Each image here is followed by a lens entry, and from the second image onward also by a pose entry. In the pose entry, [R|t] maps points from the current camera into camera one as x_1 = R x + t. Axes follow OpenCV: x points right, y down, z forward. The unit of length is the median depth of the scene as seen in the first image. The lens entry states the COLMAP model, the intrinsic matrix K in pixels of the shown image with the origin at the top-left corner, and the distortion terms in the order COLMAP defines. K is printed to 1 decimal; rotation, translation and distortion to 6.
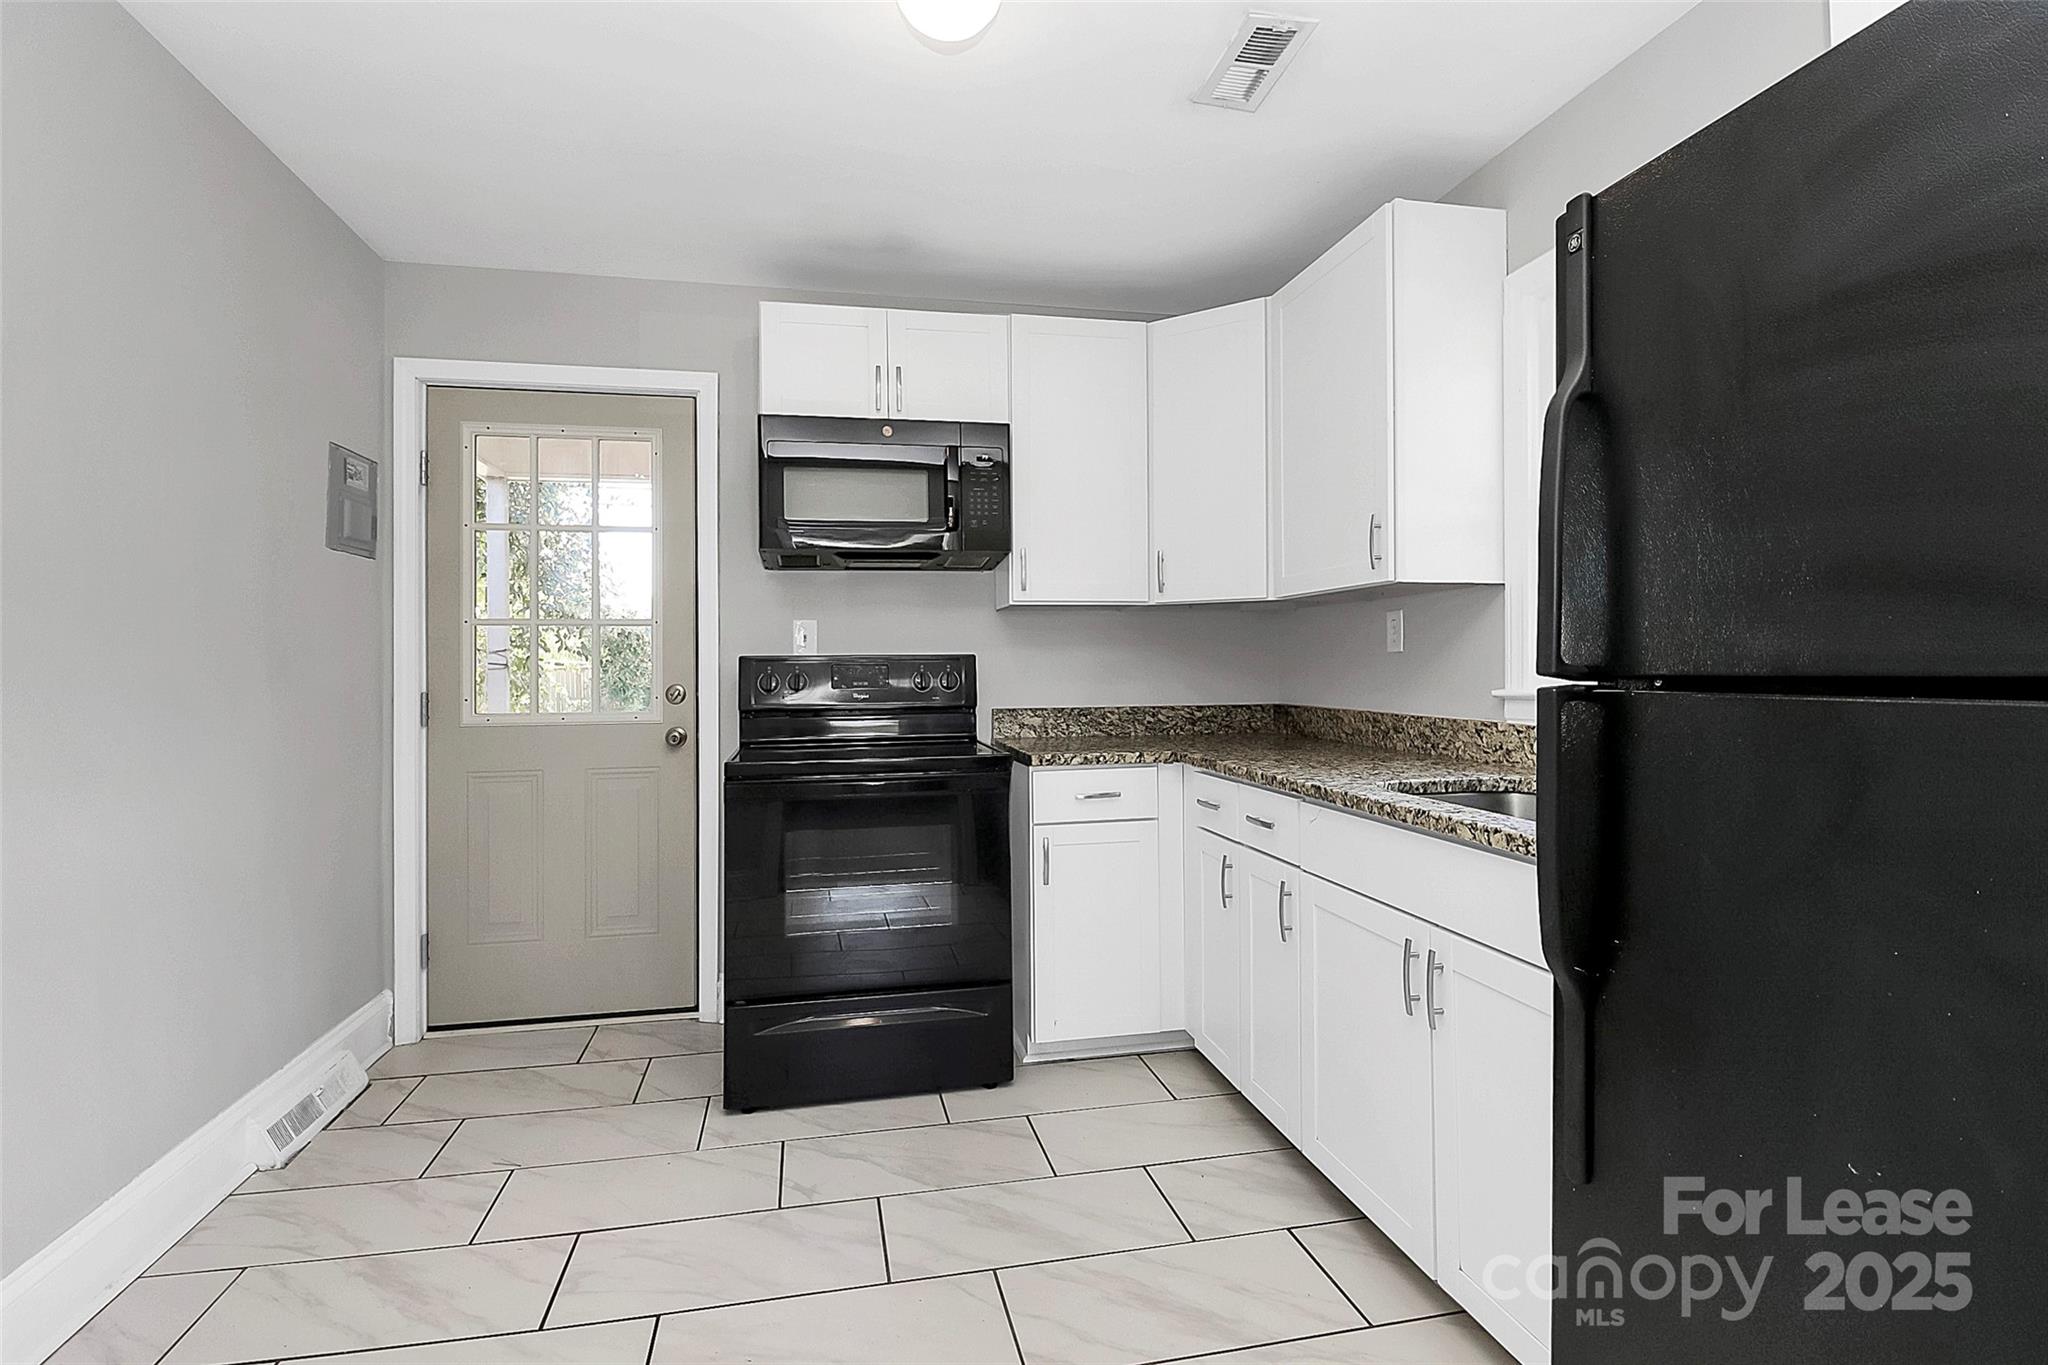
lens RADIAL K [[955.3, 0, 1020.7], [0, 955.3, 669.0], [0, 0, 1]] dist [0.000491, -0.020126]
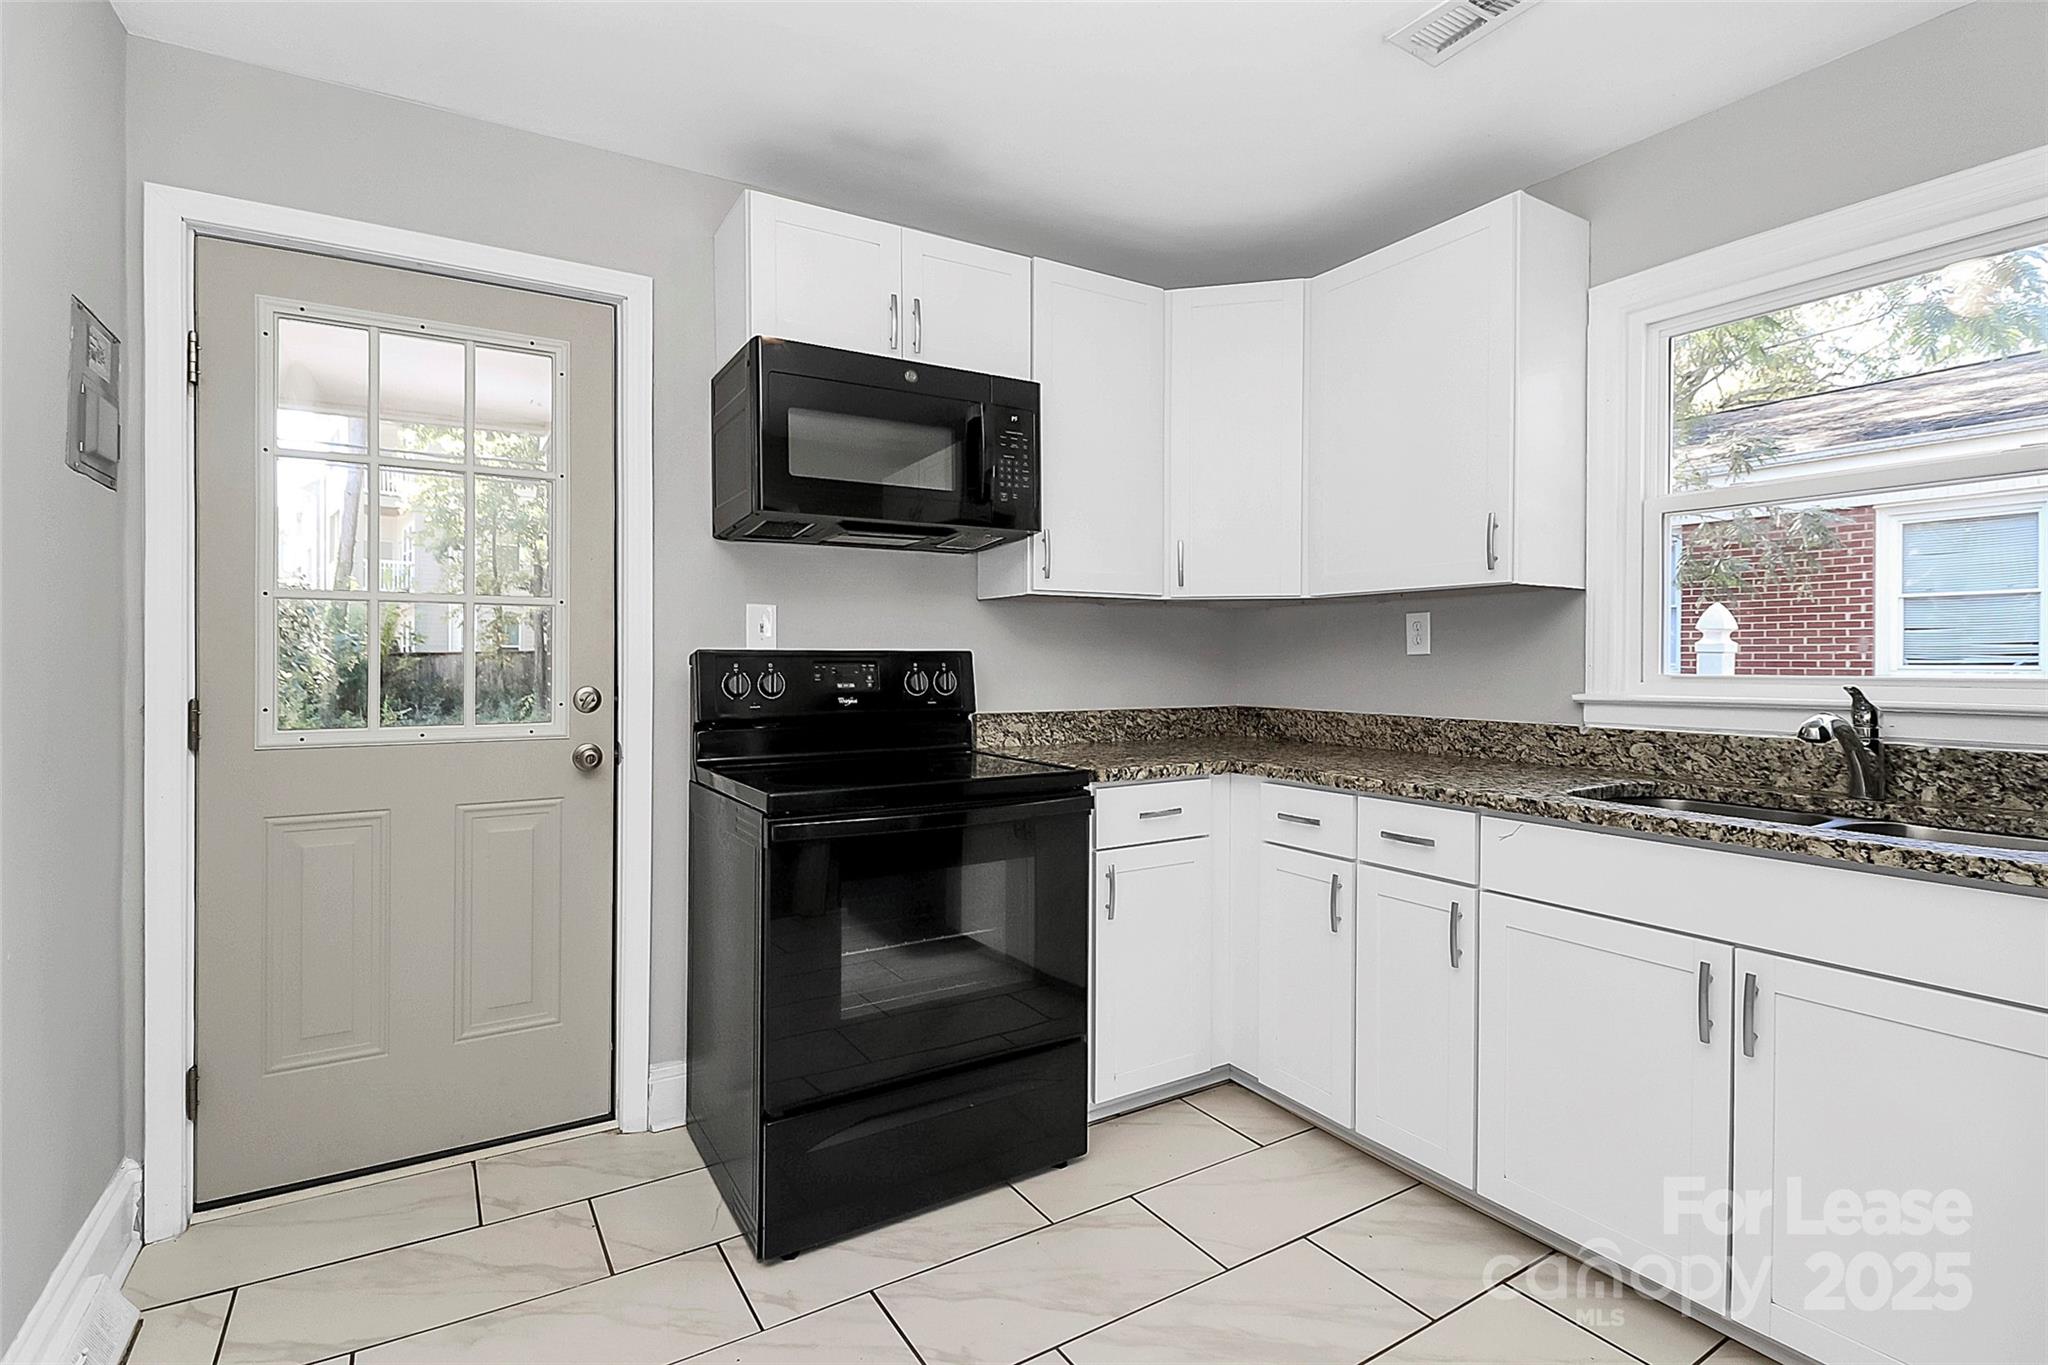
lens RADIAL K [[959.6, 0, 1026.8], [0, 959.6, 665.7], [0, 0, 1]] dist [0.002423, -0.014890]
pose [[0.941399, 0.006529, 0.337232, -0.319089], [-0.007406, 0.999972, 0.001315, -0.004187], [-0.337214, -0.003735, 0.941421, 0.196520]]
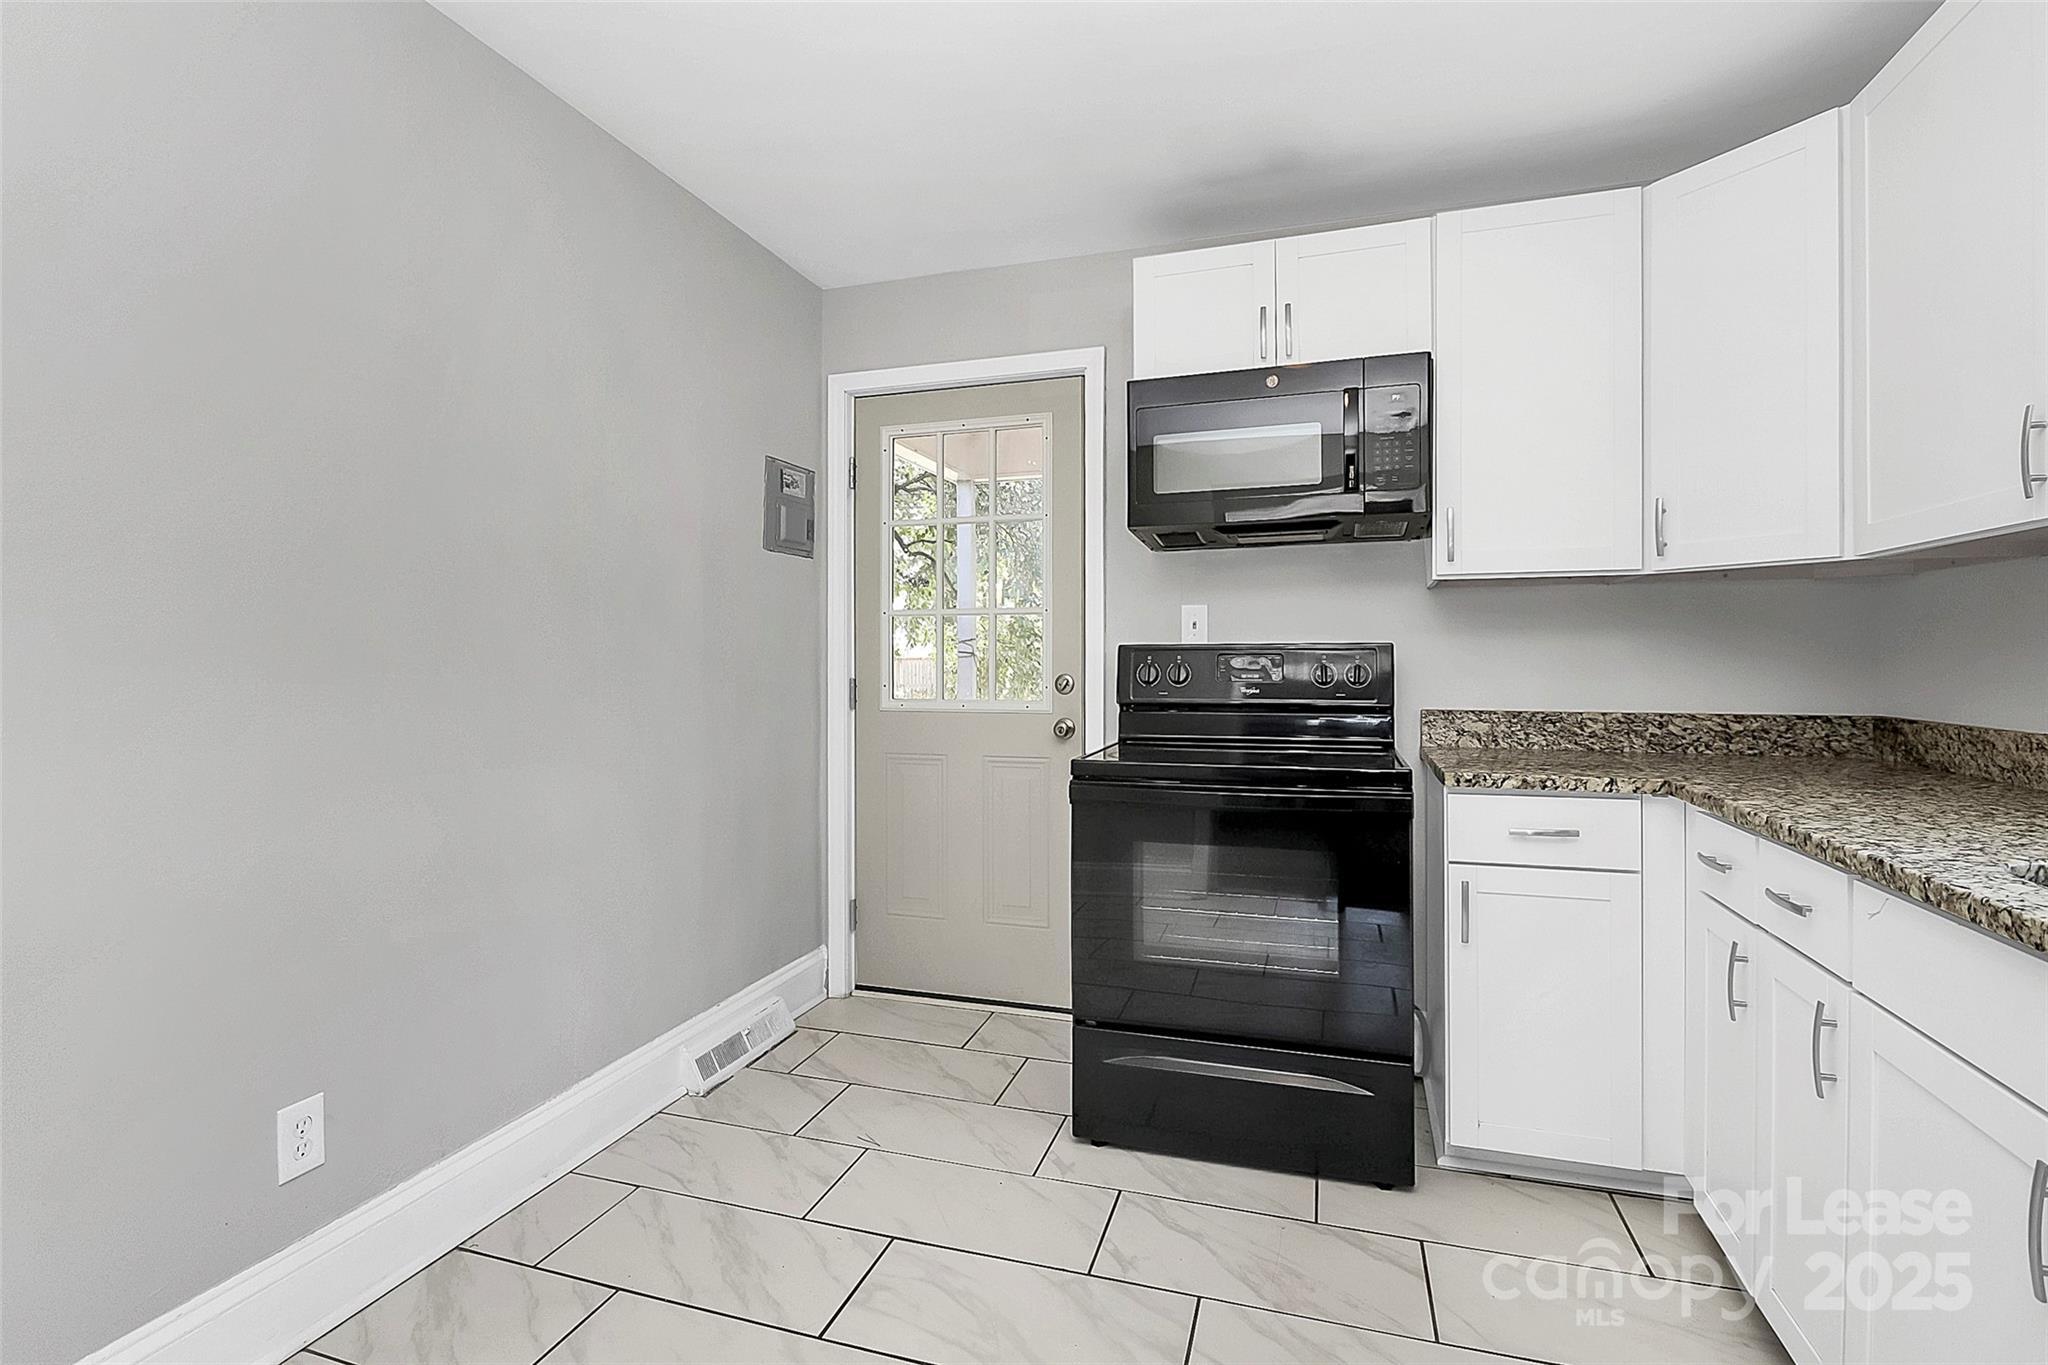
lens RADIAL K [[959.5, 0, 1023.5], [0, 959.5, 658.4], [0, 0, 1]] dist [-0.001168, -0.014587]
pose [[0.867051, 0.006142, -0.498181, 0.095486], [-0.006374, 0.999979, 0.001235, -0.001087], [0.498178, 0.002105, 0.867072, 0.147044]]
